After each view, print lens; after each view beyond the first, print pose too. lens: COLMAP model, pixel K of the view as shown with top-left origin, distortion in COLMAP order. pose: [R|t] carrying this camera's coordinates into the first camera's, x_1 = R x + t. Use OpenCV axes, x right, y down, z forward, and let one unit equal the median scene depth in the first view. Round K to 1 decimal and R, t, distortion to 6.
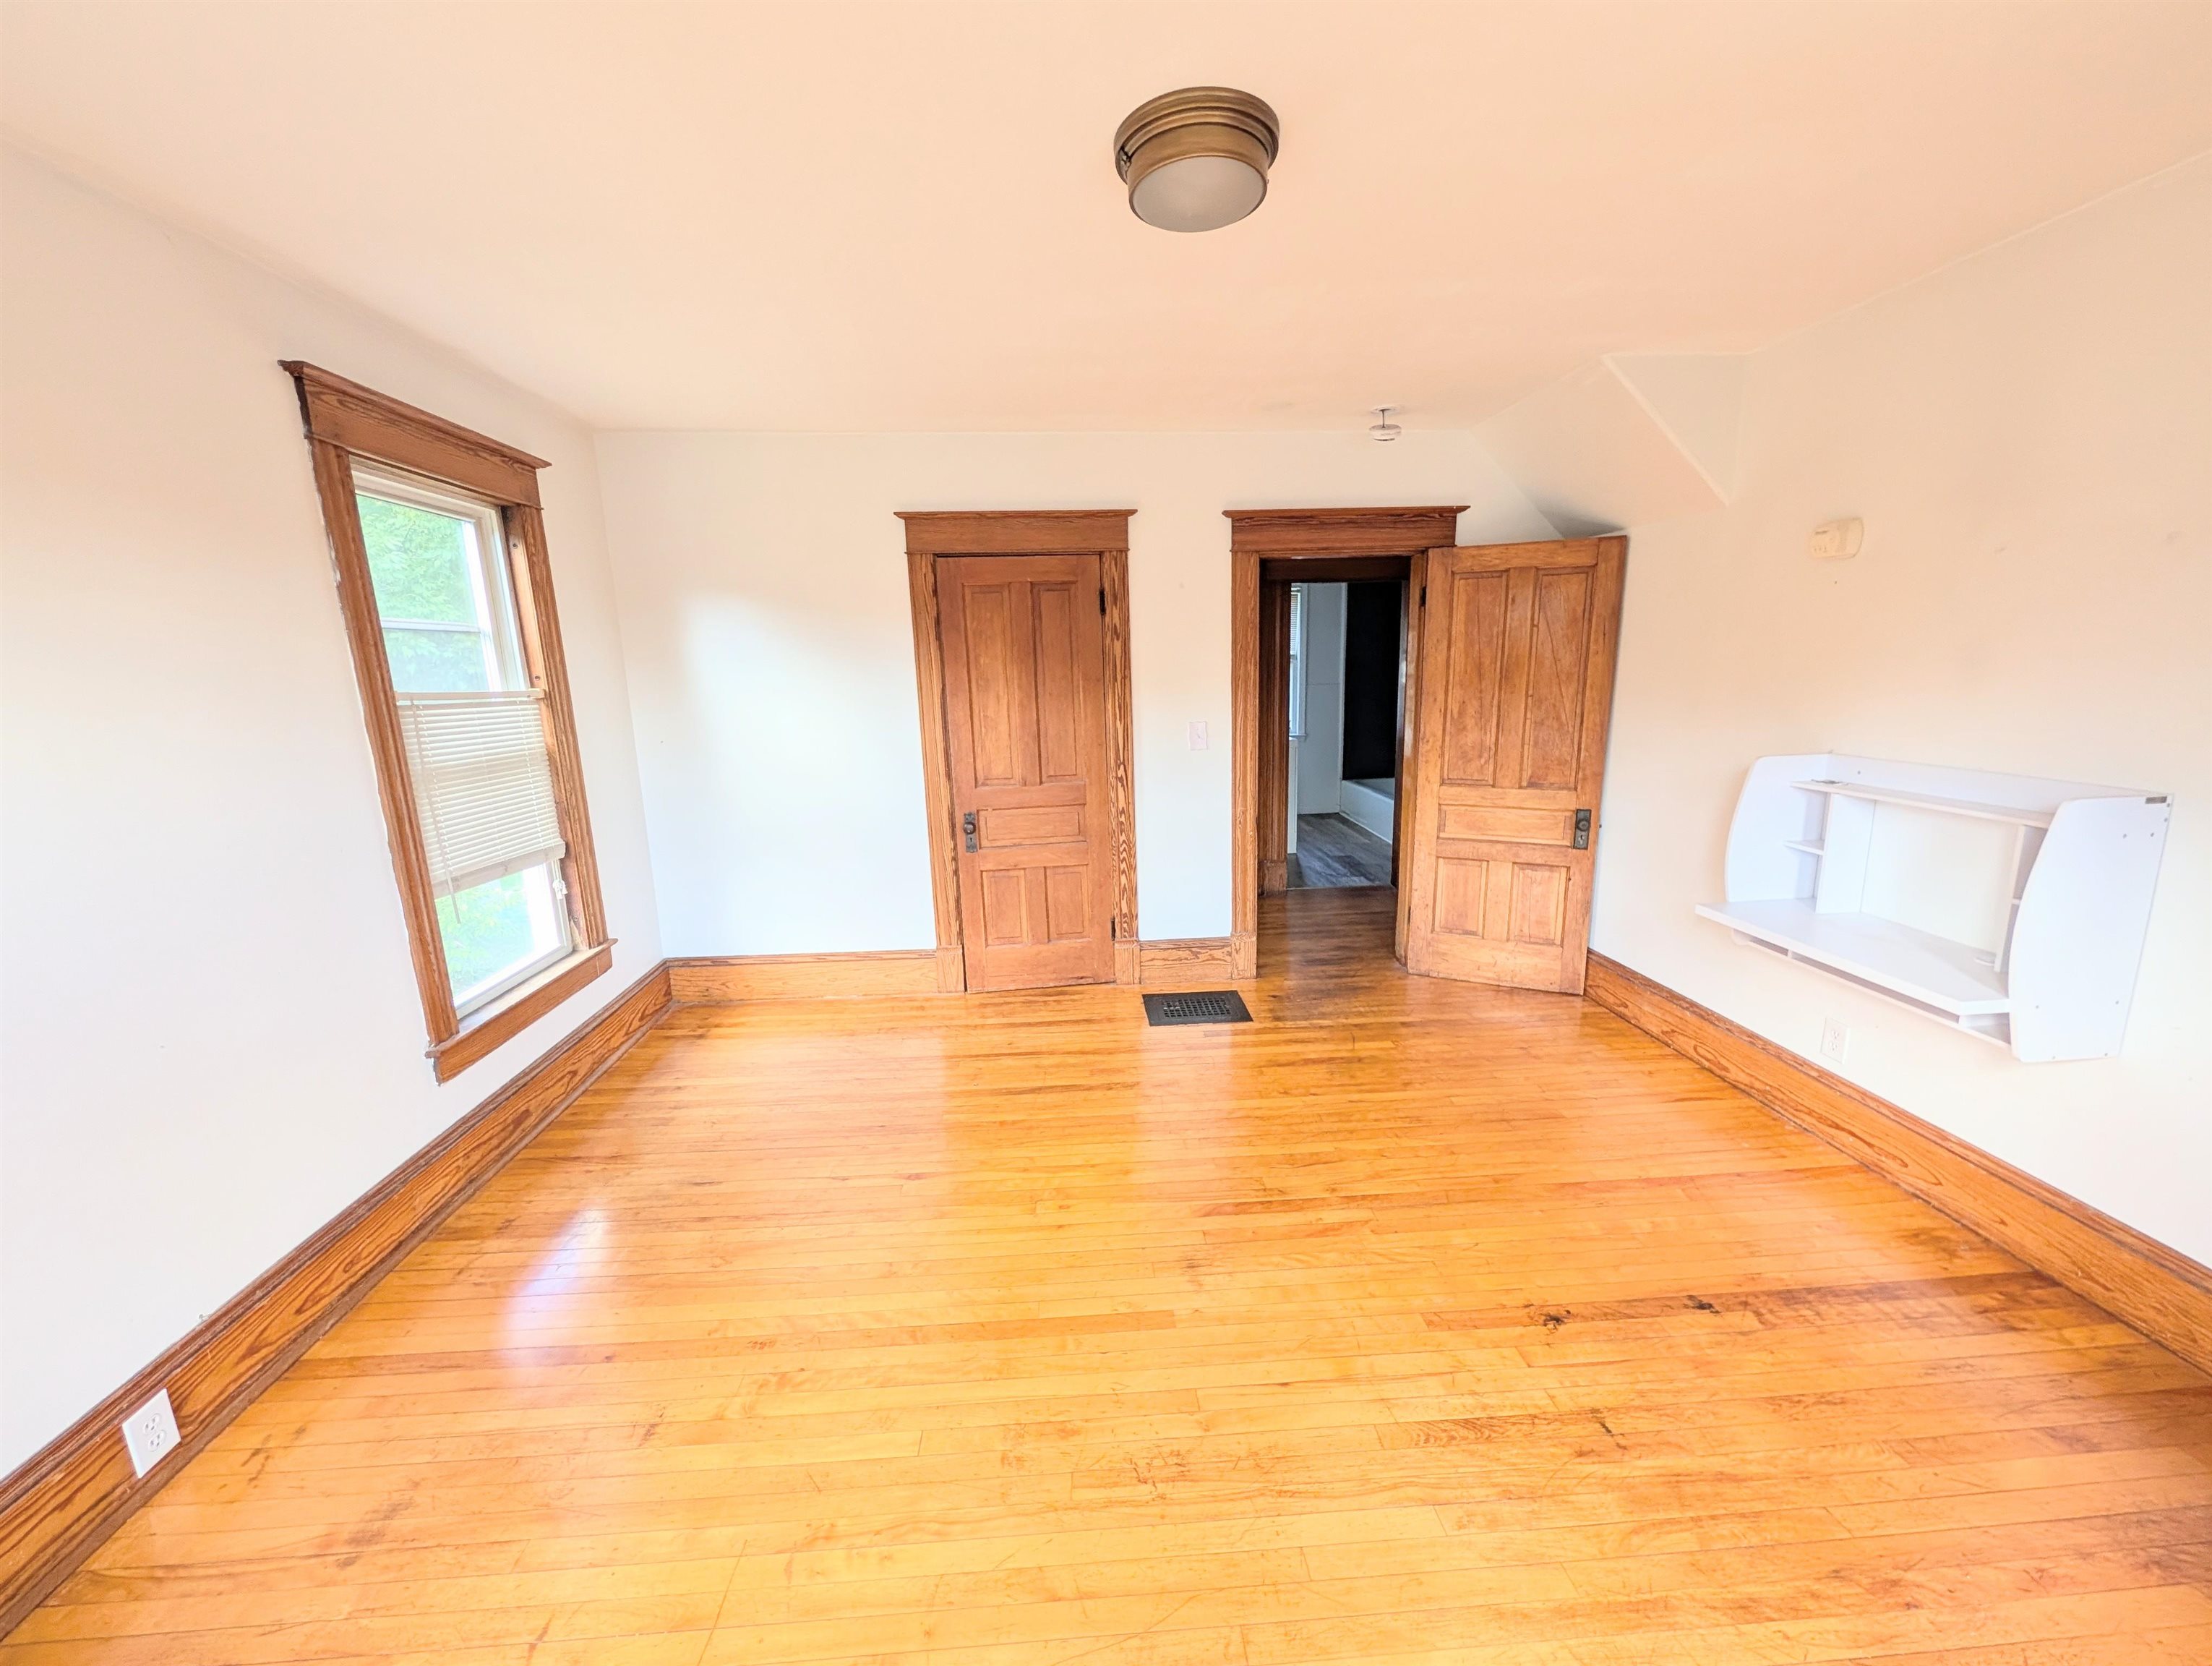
lens RADIAL K [[850.1, 0, 1111.4], [0, 850.1, 841.8], [0, 0, 1]] dist [0.002352, 0.000037]
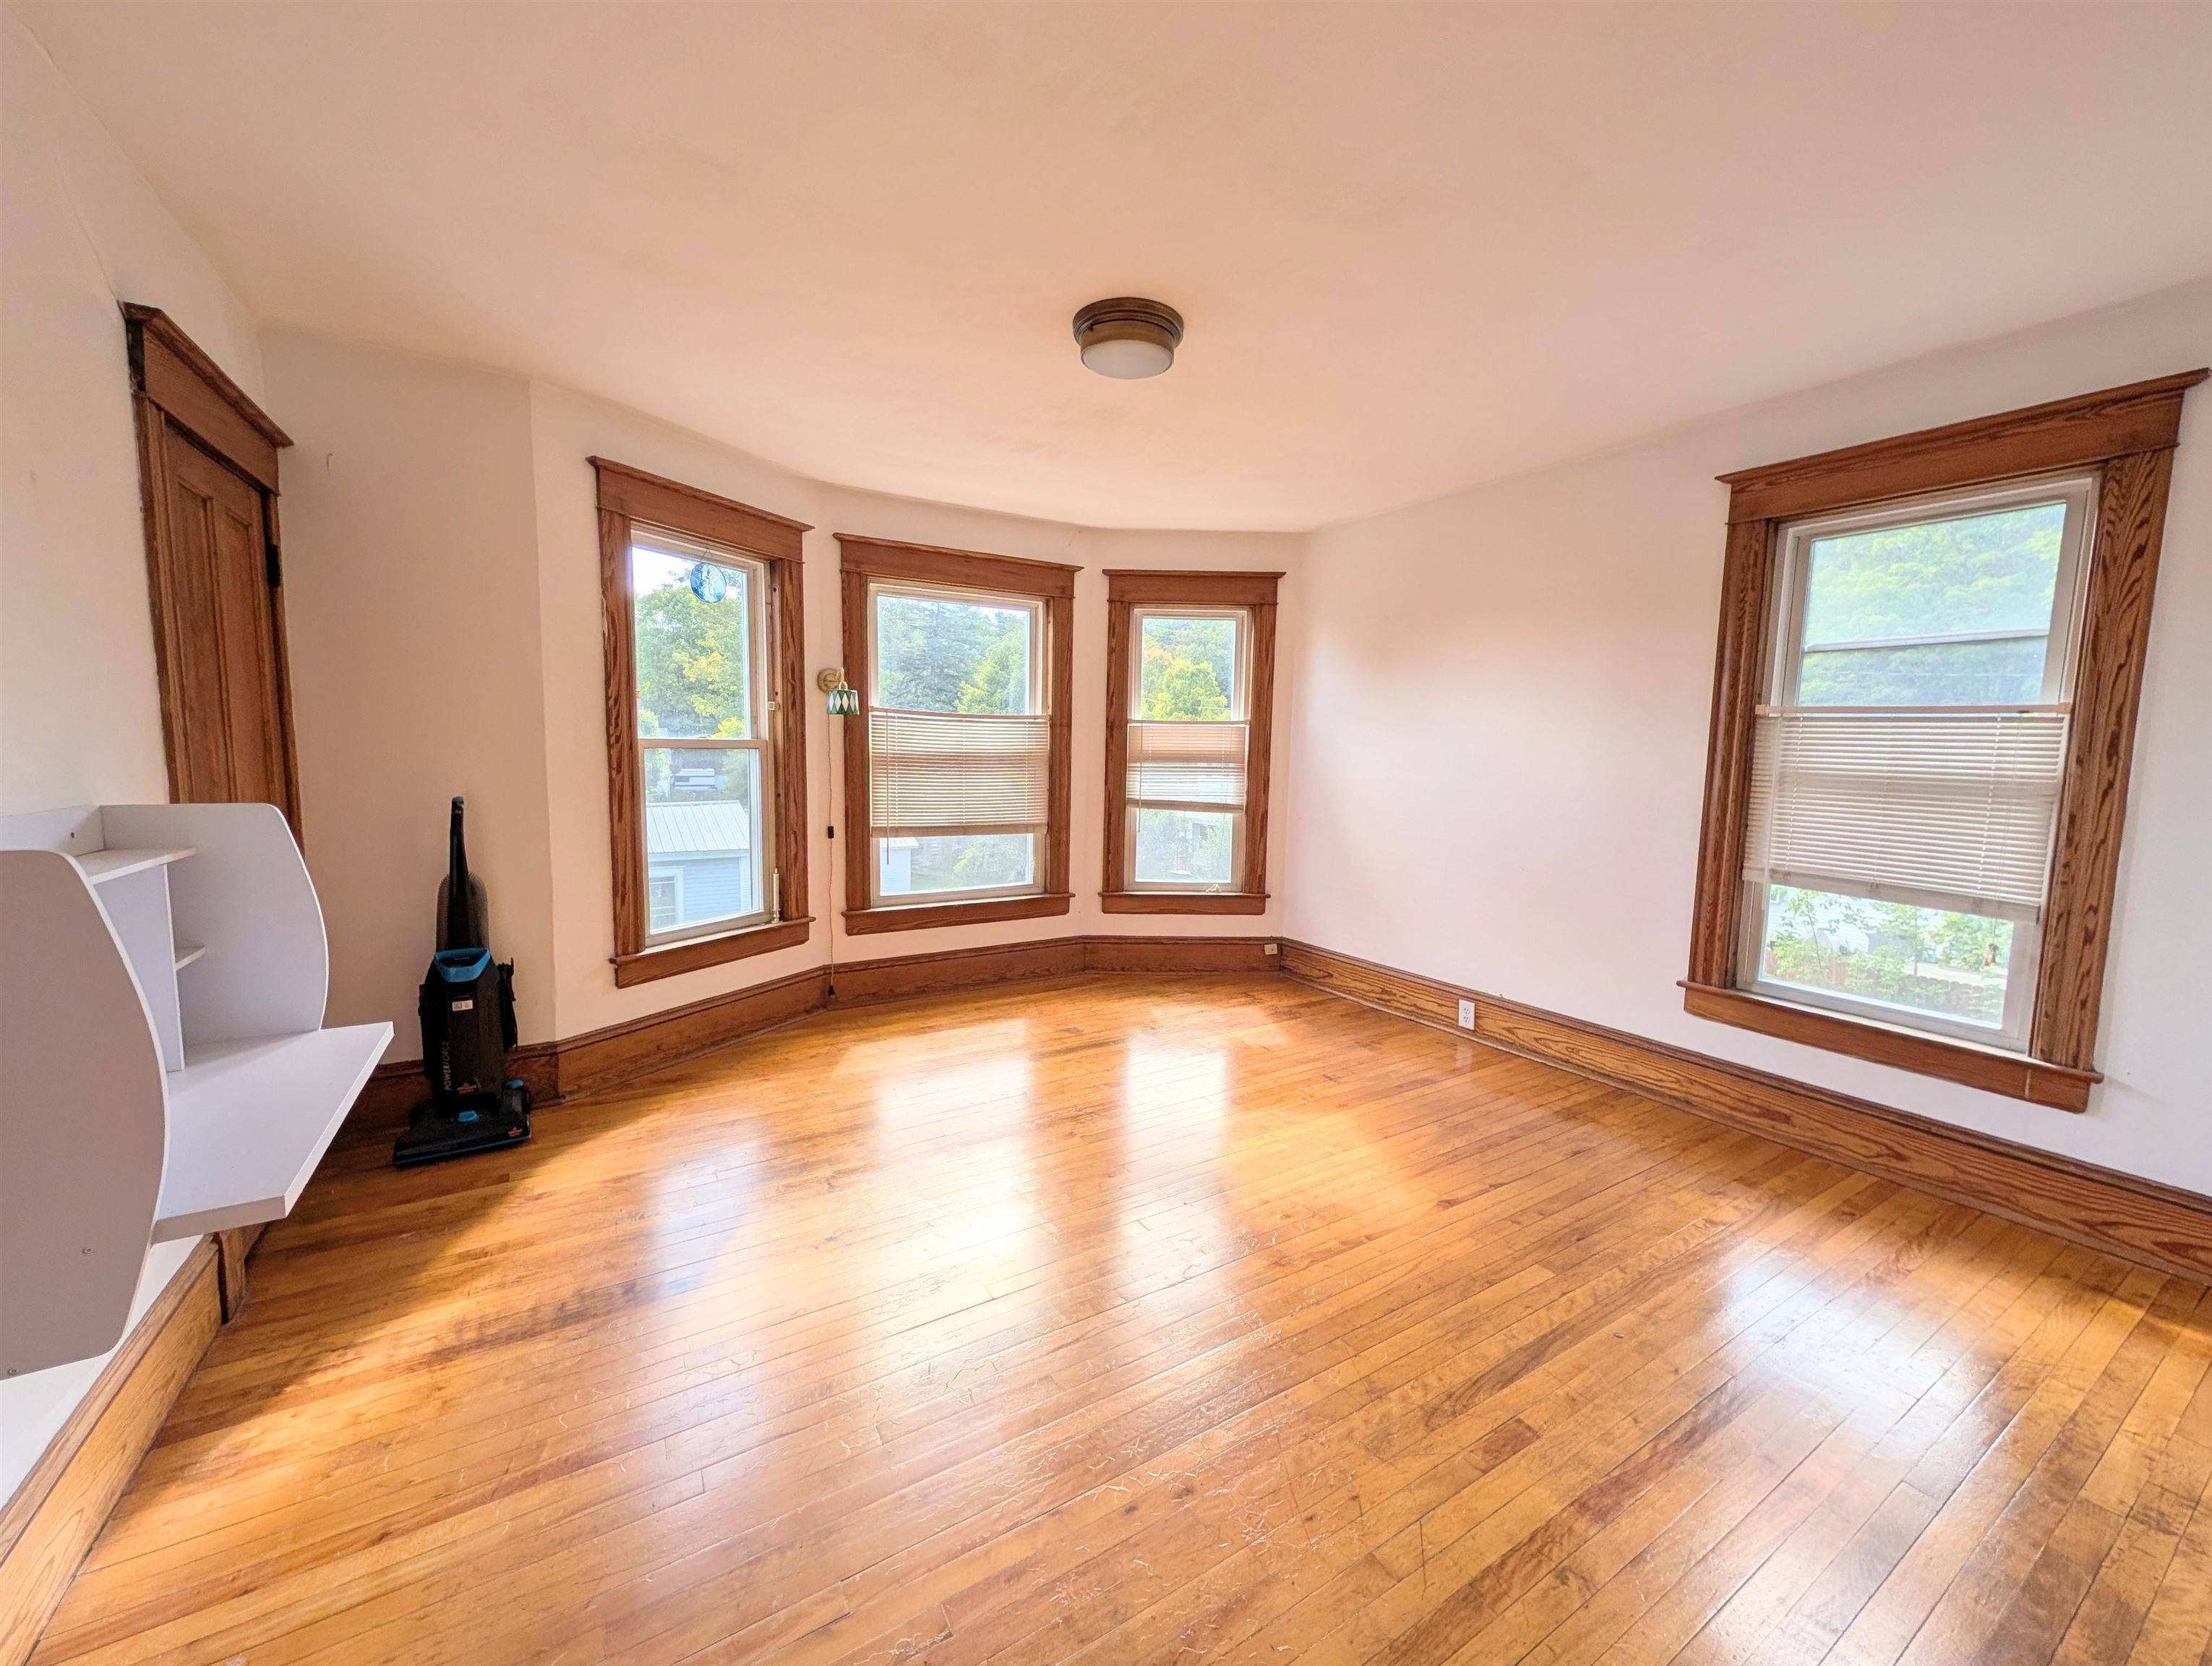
lens RADIAL K [[850.1, 0, 1104.6], [0, 850.1, 842.2], [0, 0, 1]] dist [0.002352, 0.000037]
pose [[-0.886503, 0.063652, -0.458324, 0.569717], [-0.090813, 0.947297, 0.307215, -0.275714], [0.453724, 0.313969, -0.834001, 1.622507]]
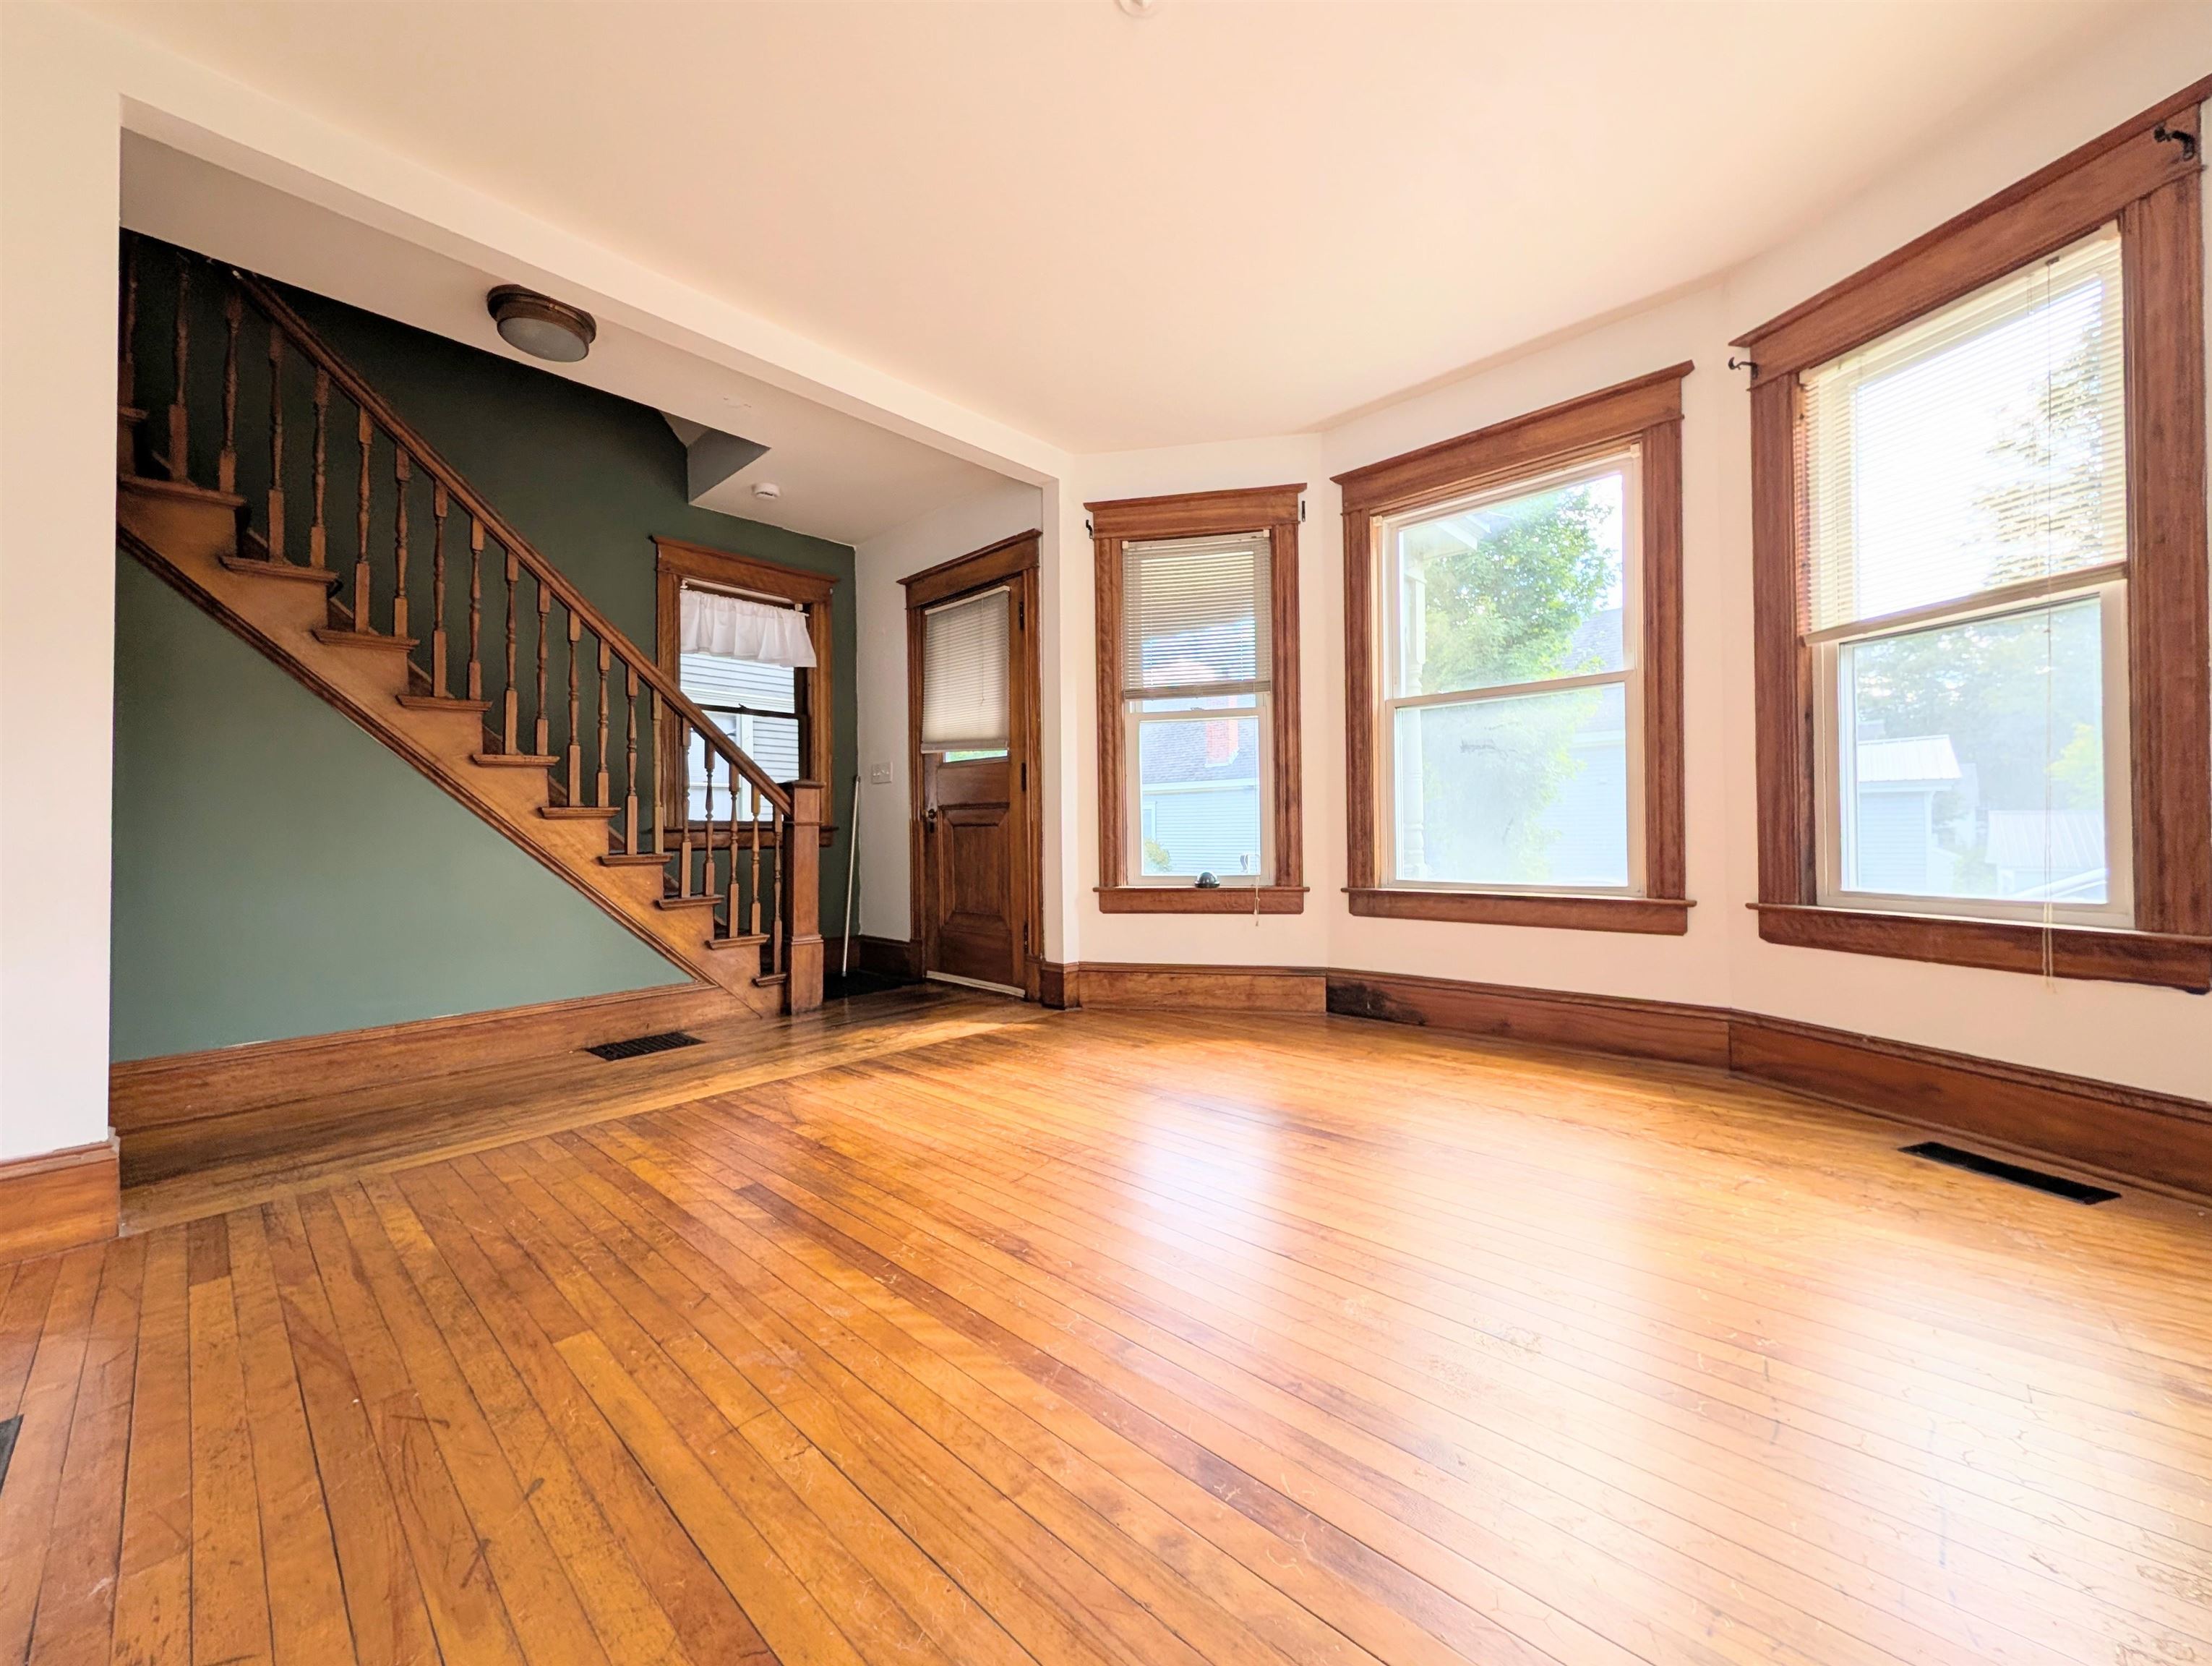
lens RADIAL K [[850.1, 0, 1107.7], [0, 850.1, 828.2], [0, 0, 1]] dist [0.002352, 0.000037]
pose [[-0.683689, 0.042127, 0.728557, -0.579136], [0.188283, 0.974716, 0.120327, 0.067113], [-0.705067, 0.219441, -0.674334, 1.305133]]
